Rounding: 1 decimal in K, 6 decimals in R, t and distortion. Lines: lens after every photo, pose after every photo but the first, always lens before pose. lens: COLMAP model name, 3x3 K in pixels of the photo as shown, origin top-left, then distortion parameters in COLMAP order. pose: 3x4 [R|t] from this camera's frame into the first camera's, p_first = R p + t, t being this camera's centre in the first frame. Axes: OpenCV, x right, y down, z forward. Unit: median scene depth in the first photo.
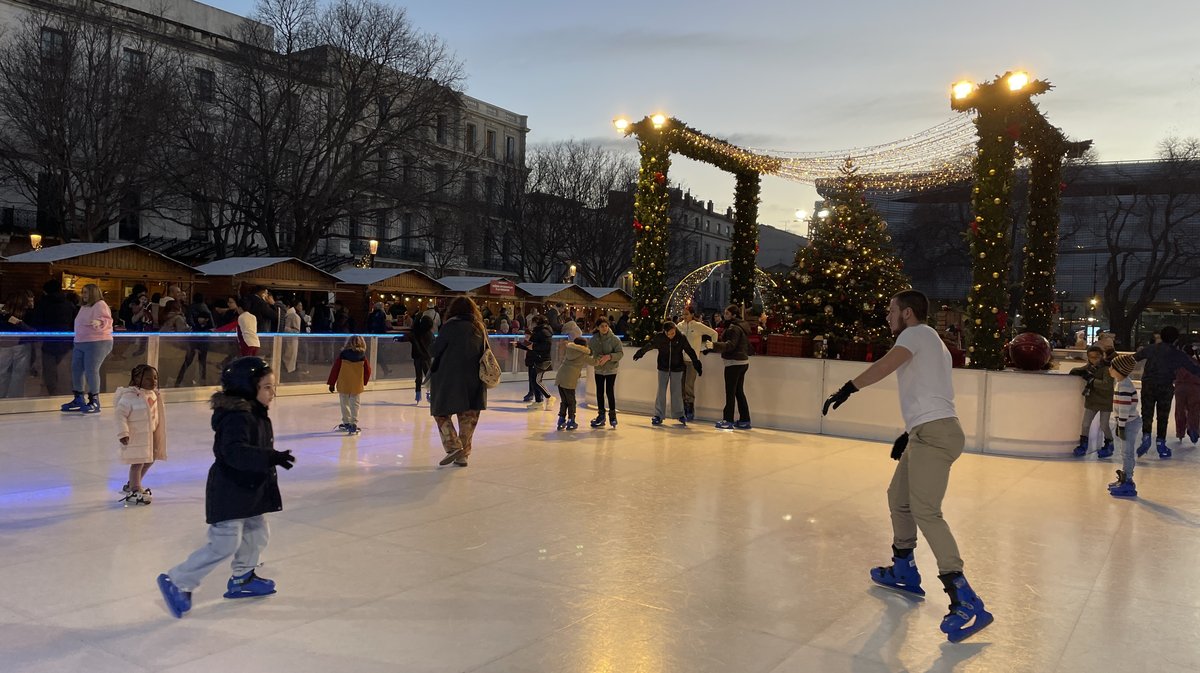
lens RADIAL K [[907.1, 0, 595.5], [0, 907.1, 328.5], [0, 0, 1]] dist [0.059615, -0.044865]
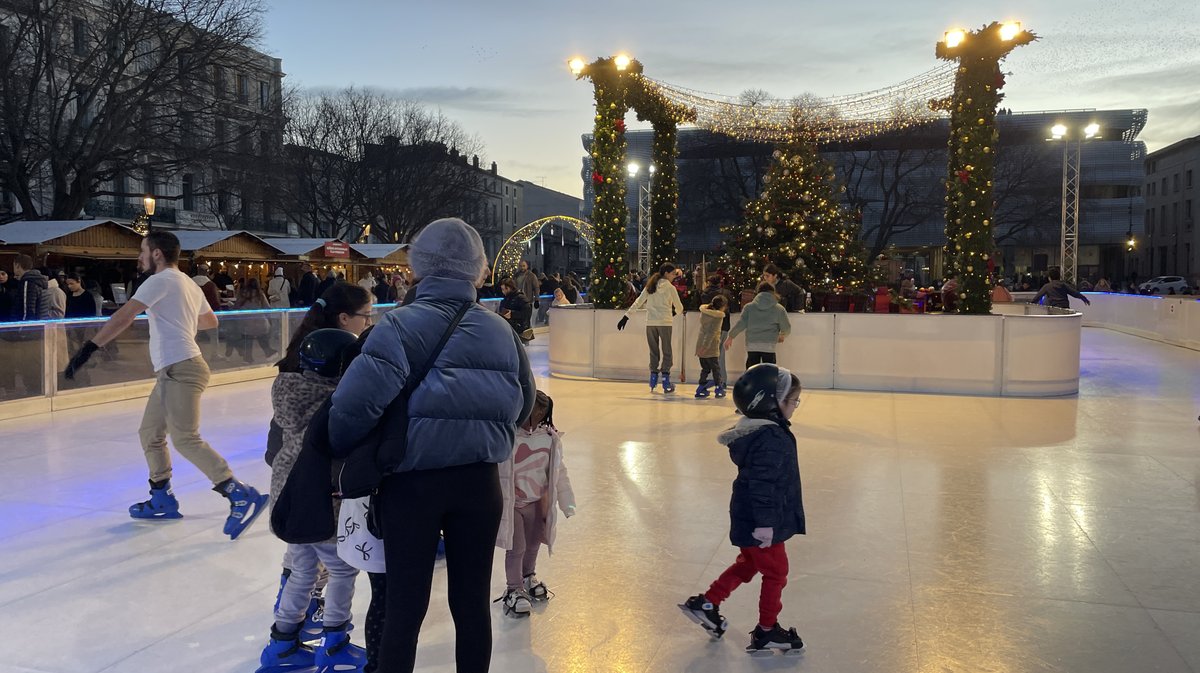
lens RADIAL K [[907.1, 0, 606.8], [0, 907.1, 339.0], [0, 0, 1]] dist [0.059615, -0.044865]
pose [[0.957237, -0.056461, 0.283741, -0.115704], [0.039704, 0.997130, 0.064468, -0.005024], [-0.286566, -0.050445, 0.956732, 0.057022]]
